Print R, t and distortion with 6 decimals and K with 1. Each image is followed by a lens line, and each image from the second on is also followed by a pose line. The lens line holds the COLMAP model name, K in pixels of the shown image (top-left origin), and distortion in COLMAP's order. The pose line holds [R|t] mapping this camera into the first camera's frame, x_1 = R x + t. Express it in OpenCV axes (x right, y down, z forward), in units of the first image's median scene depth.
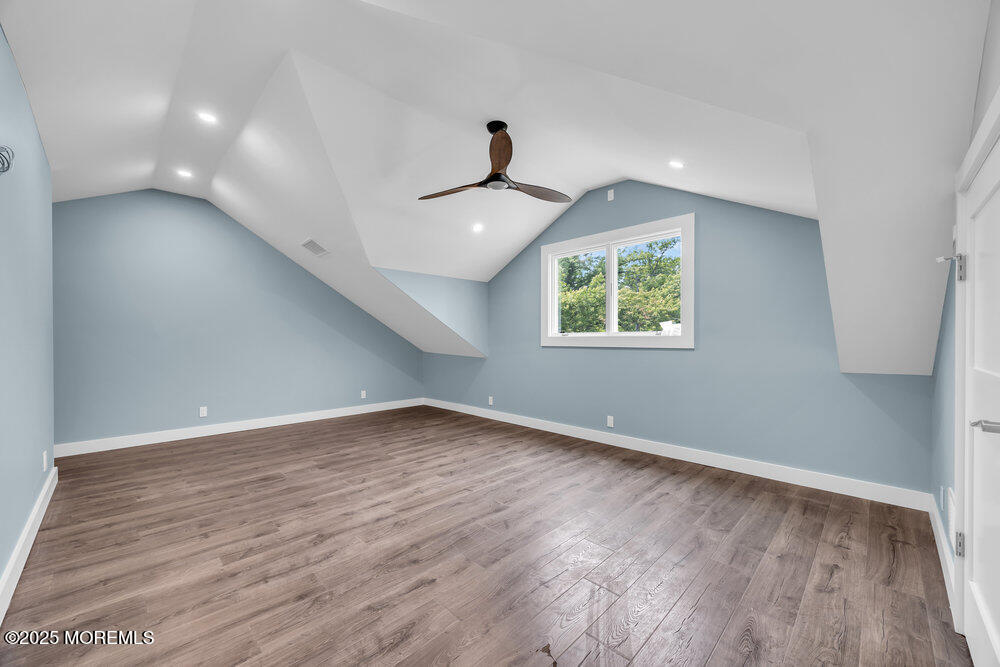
lens RADIAL K [[382.8, 0, 498.5], [0, 382.8, 337.4], [0, 0, 1]] dist [-0.001885, -0.000034]
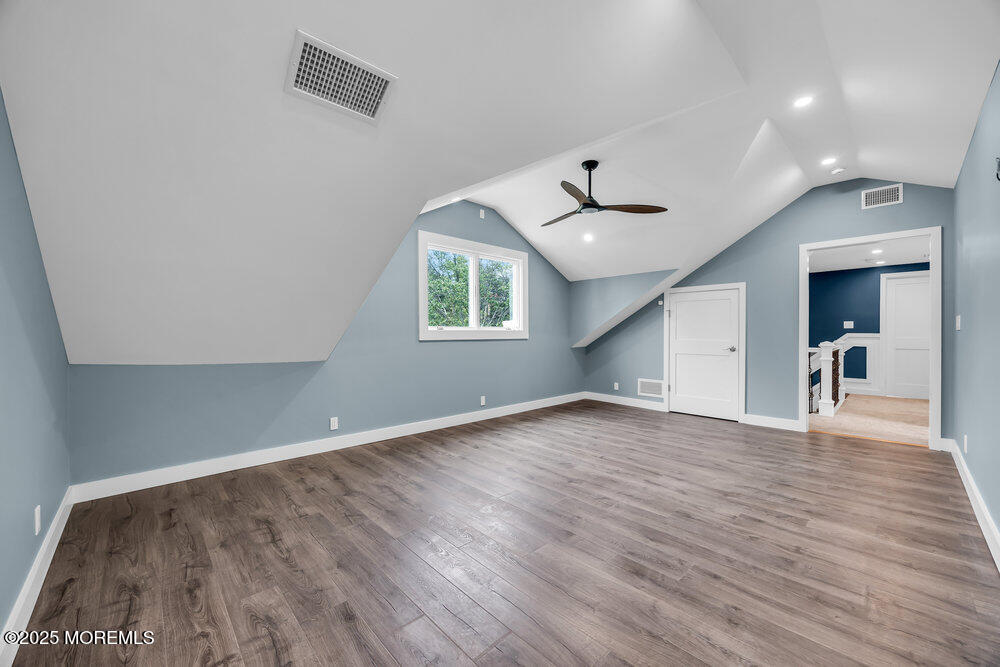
lens RADIAL K [[382.8, 0, 498.5], [0, 382.8, 334.7], [0, 0, 1]] dist [-0.001885, -0.000034]
pose [[0.026810, -0.003834, 0.999633, -1.293584], [-0.003107, 0.999987, 0.003919, 0.007489], [-0.999636, -0.003211, 0.026798, 1.292568]]
